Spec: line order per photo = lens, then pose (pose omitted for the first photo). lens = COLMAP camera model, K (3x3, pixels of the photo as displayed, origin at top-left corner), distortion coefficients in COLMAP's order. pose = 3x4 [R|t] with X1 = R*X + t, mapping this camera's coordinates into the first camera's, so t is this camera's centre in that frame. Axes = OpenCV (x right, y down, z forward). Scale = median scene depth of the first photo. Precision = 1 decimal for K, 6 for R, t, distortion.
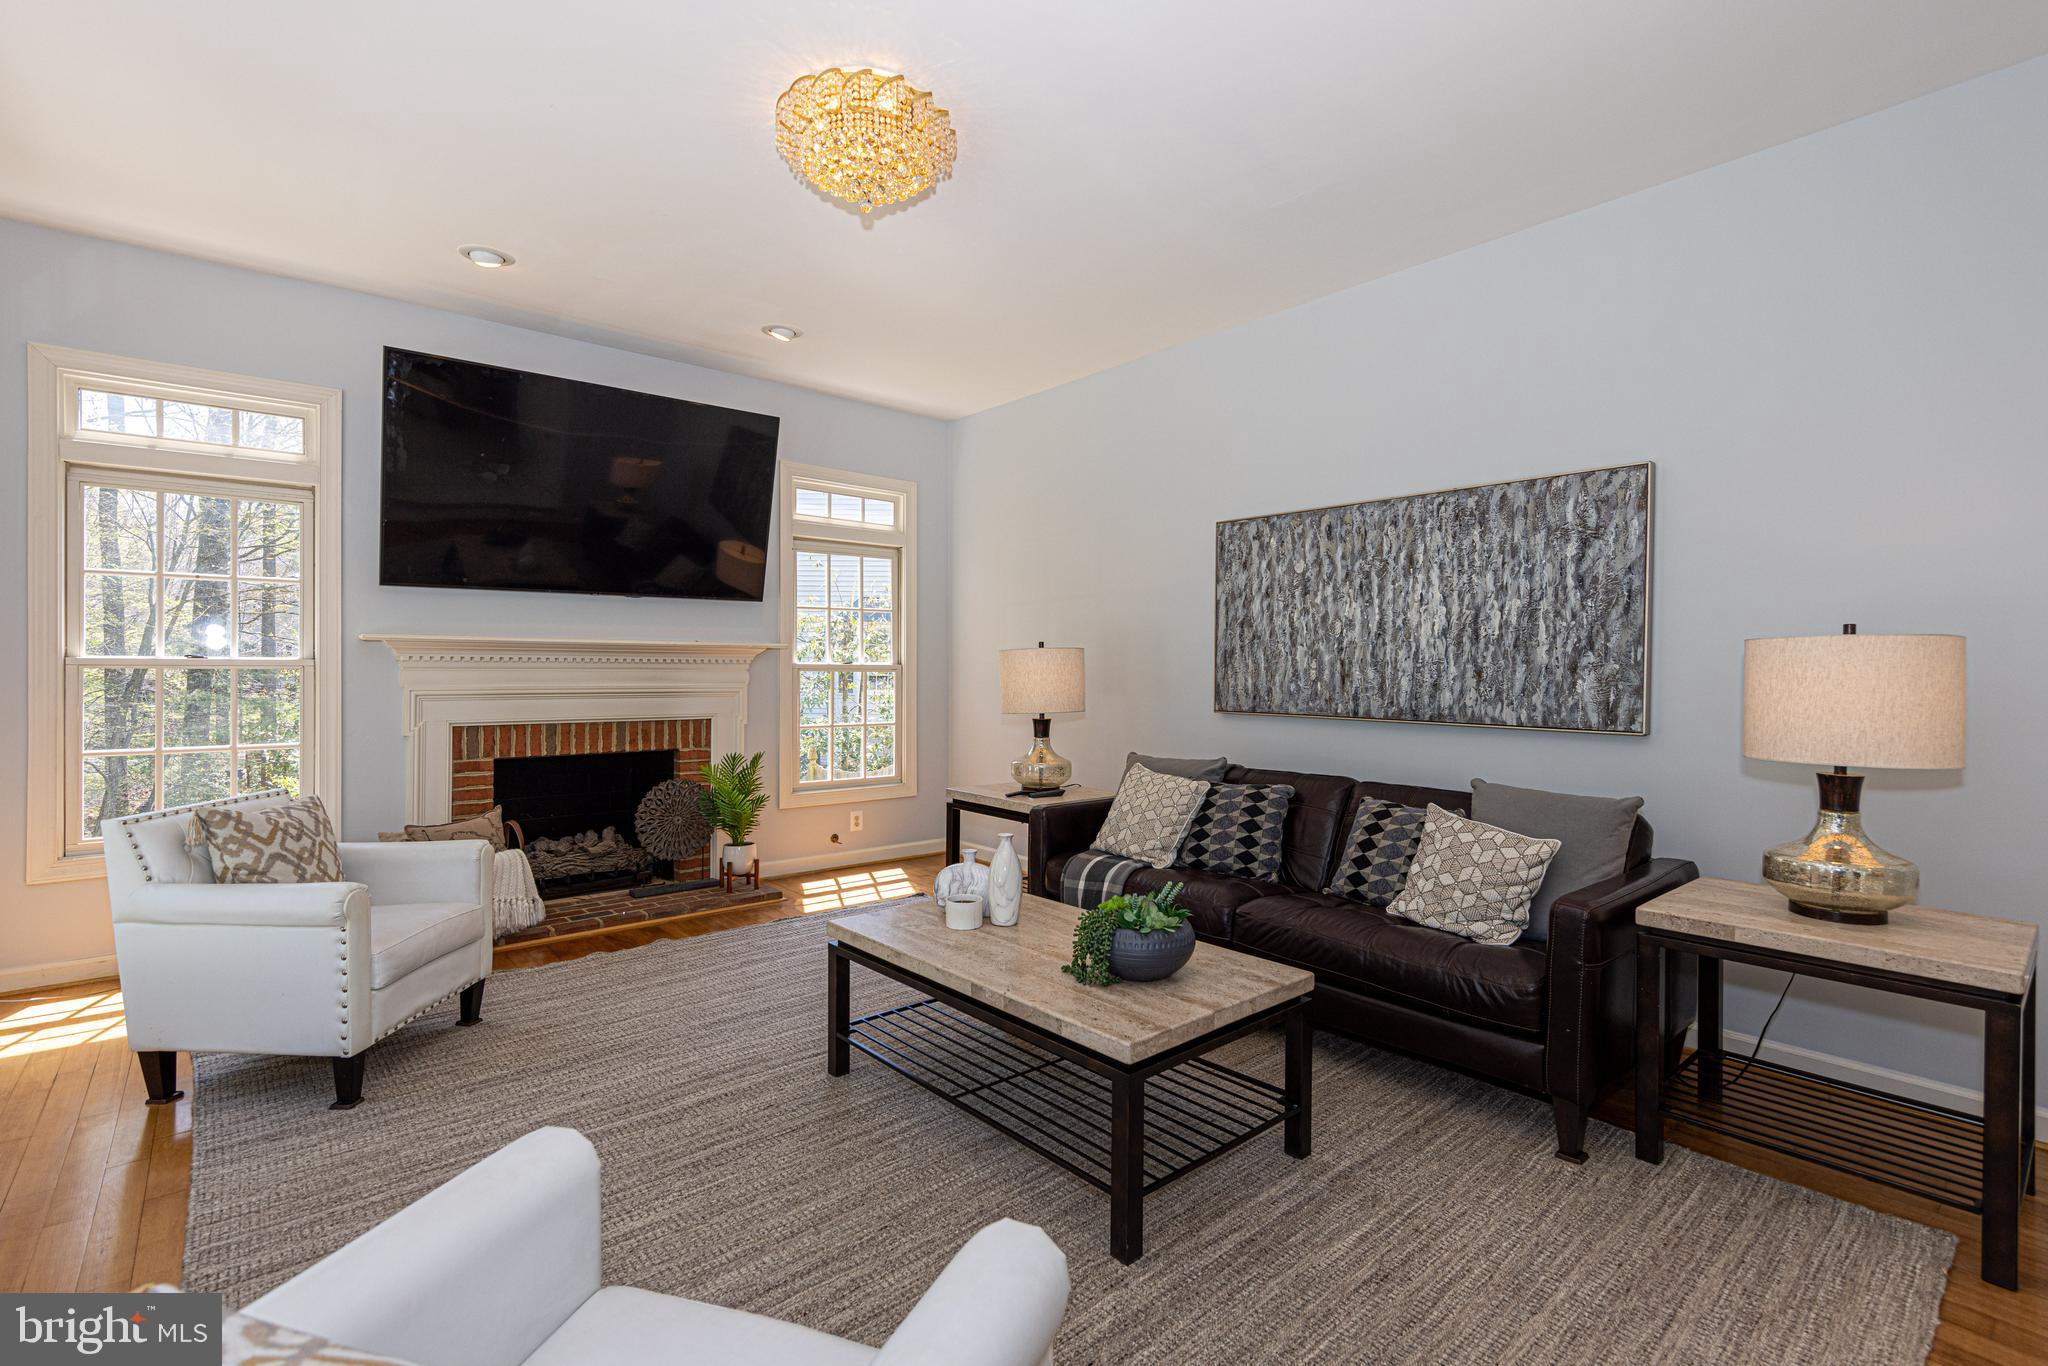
lens RADIAL K [[932.6, 0, 1022.4], [0, 932.6, 673.0], [0, 0, 1]] dist [0.000460, -0.000014]
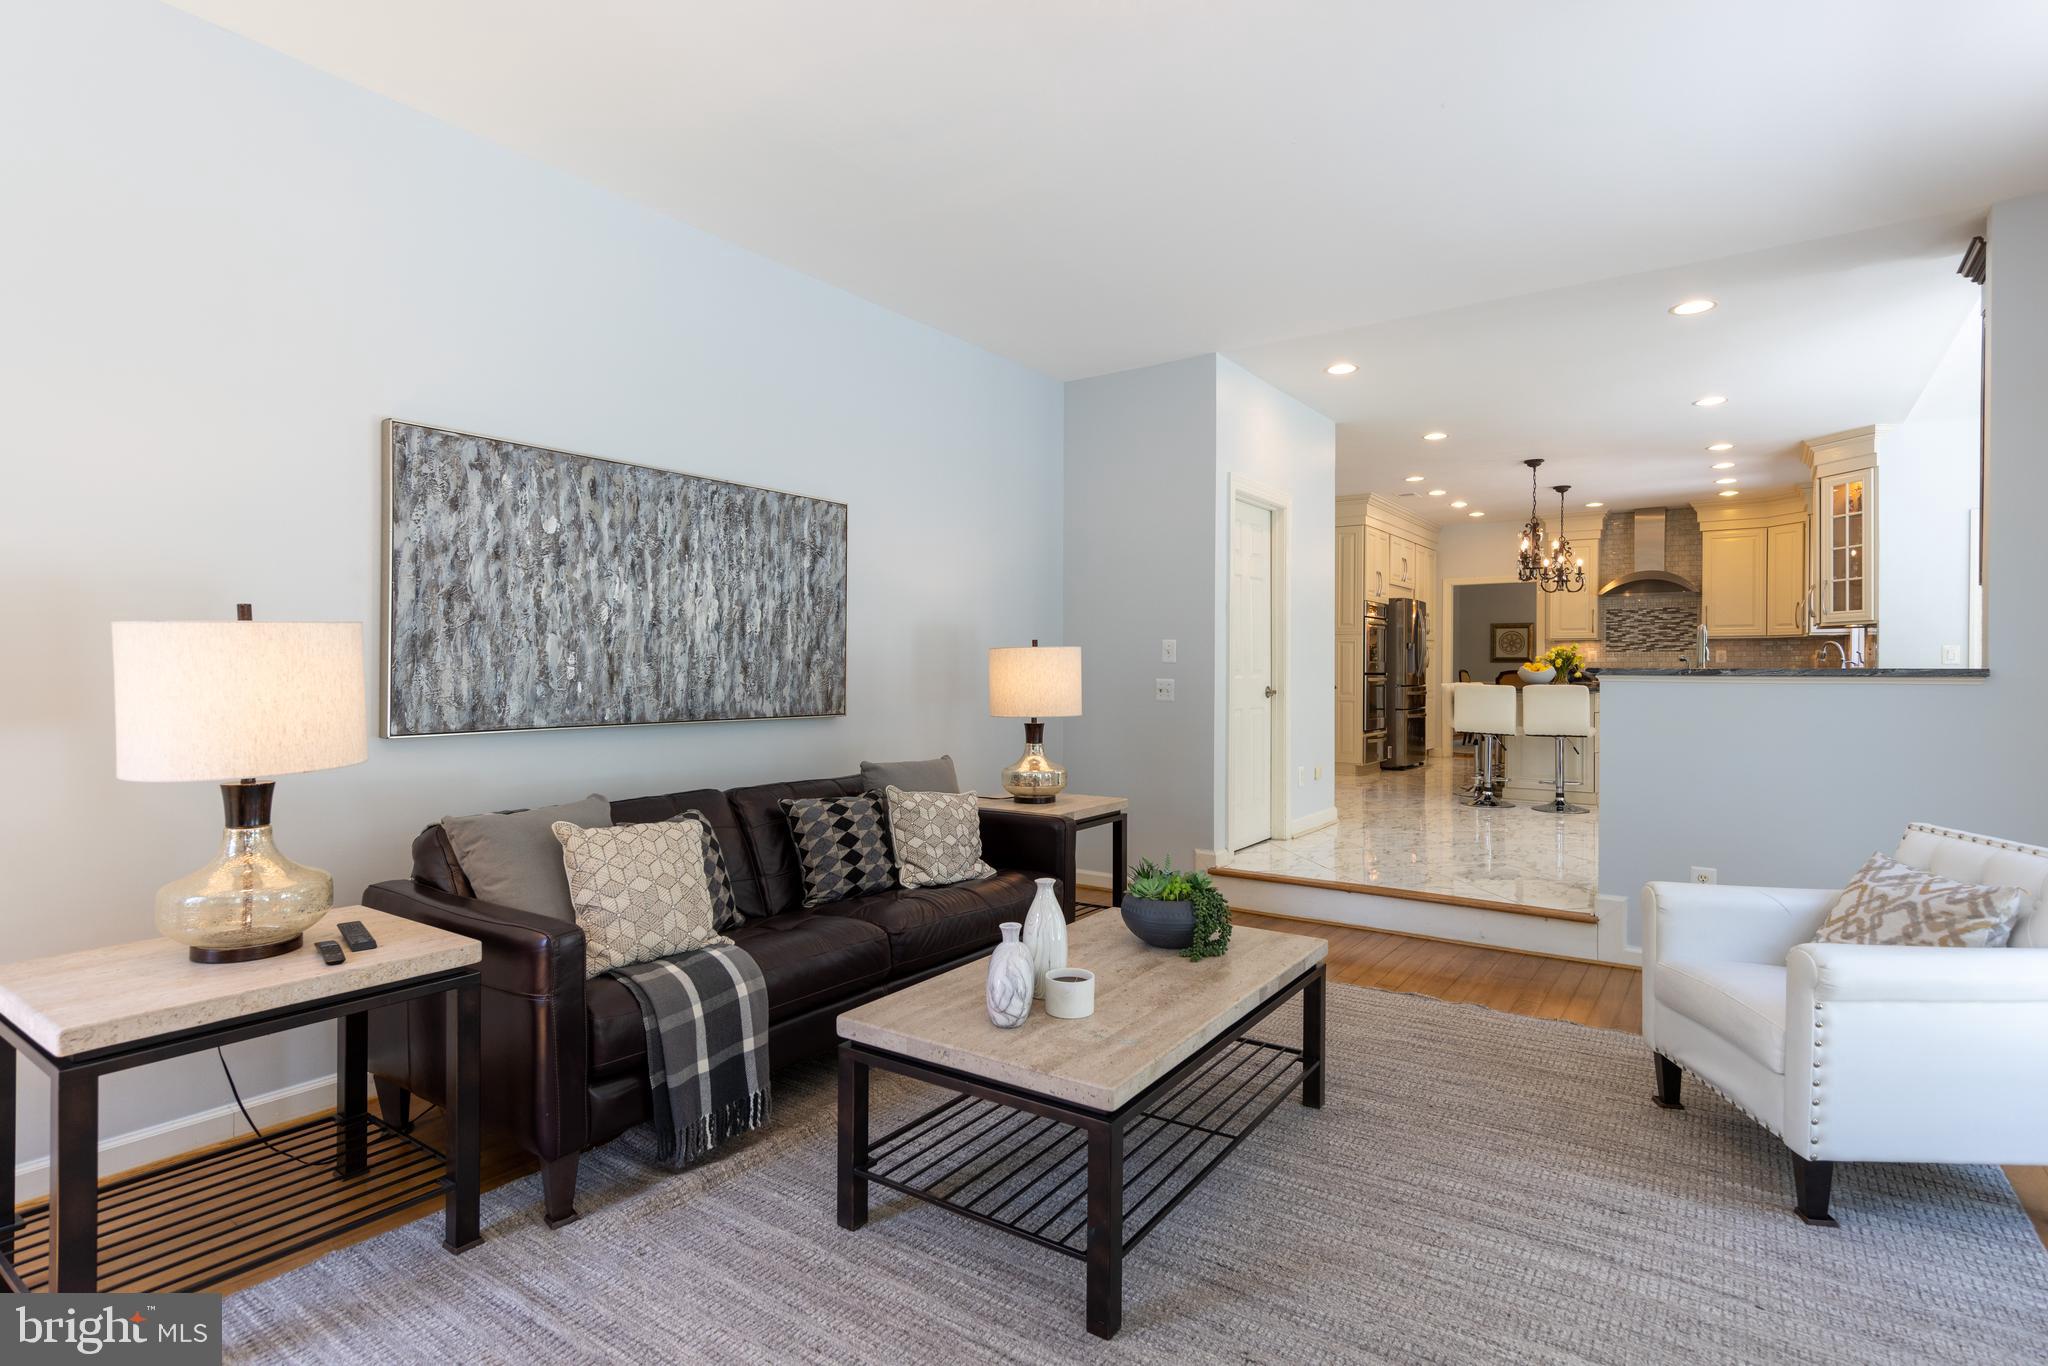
lens RADIAL K [[1024.7, 0, 1019.1], [0, 1024.7, 673.8], [0, 0, 1]] dist [0.000493, -0.000065]
pose [[-0.246551, -0.011316, 0.969064, -0.637277], [0.003562, 0.999915, 0.012582, -0.006977], [-0.969123, 0.006553, -0.246490, 0.936507]]
